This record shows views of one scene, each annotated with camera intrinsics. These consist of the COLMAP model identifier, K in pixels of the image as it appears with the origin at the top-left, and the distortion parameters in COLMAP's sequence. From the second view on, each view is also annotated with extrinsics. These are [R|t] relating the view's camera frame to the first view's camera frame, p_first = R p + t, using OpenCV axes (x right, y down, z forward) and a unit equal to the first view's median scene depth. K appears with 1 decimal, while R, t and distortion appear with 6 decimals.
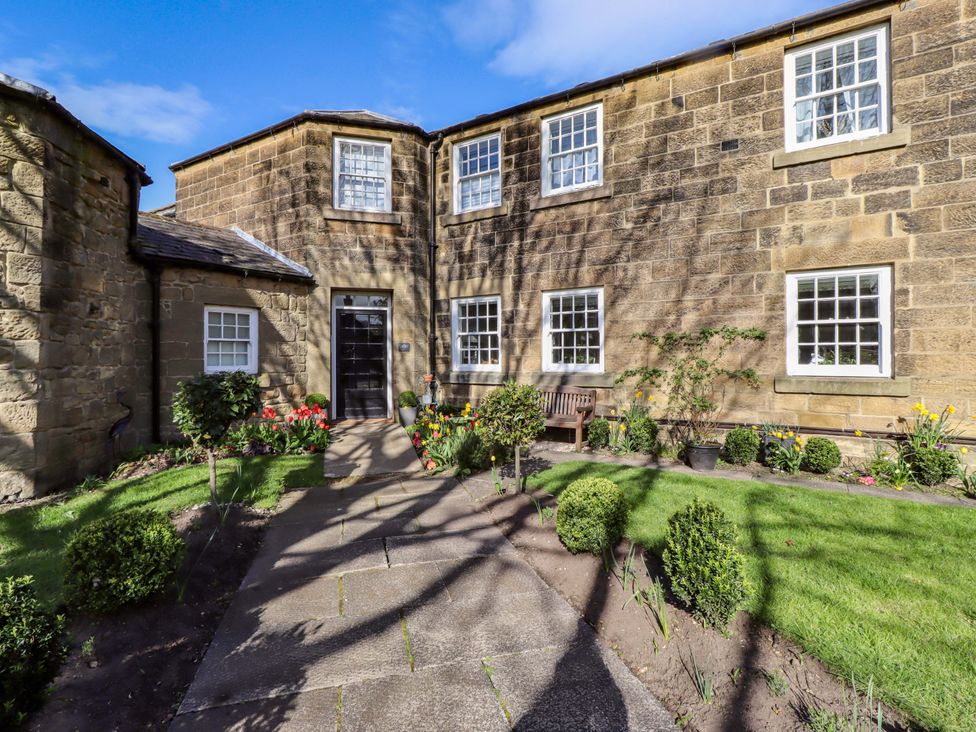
lens RADIAL K [[524.6, 0, 498.6], [0, 524.6, 356.7], [0, 0, 1]] dist [0.006362, 0.000505]
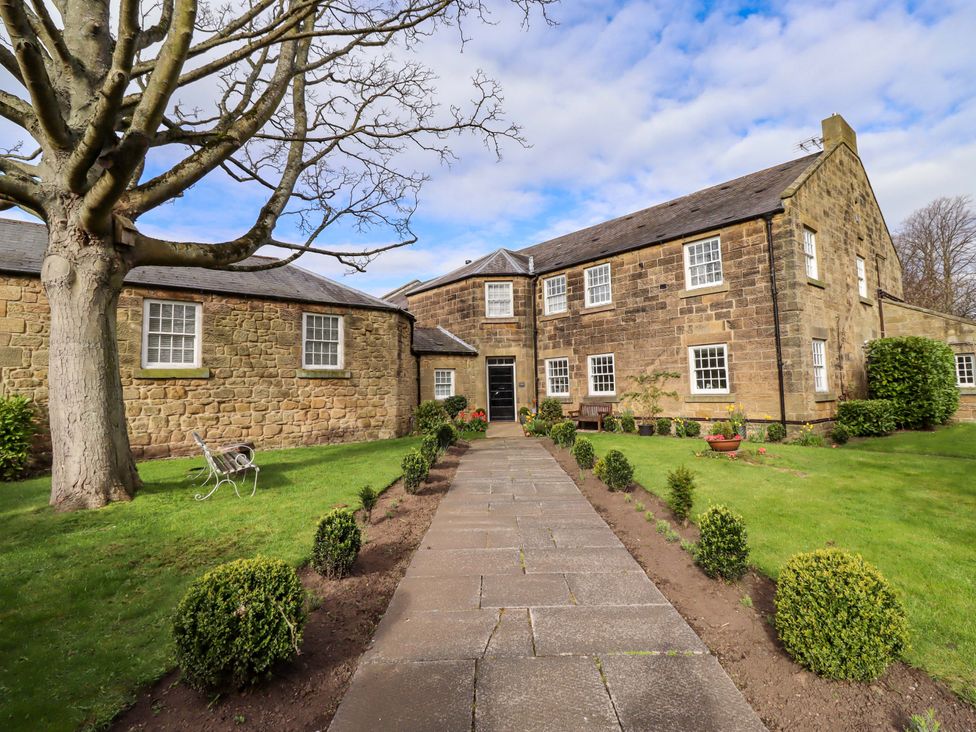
lens RADIAL K [[524.6, 0, 486.1], [0, 524.6, 360.9], [0, 0, 1]] dist [0.006362, 0.000505]
pose [[0.953520, -0.038934, -0.298804, 0.360162], [0.022656, 0.998074, -0.057751, 0.004435], [0.300477, 0.048297, 0.952566, -1.163107]]
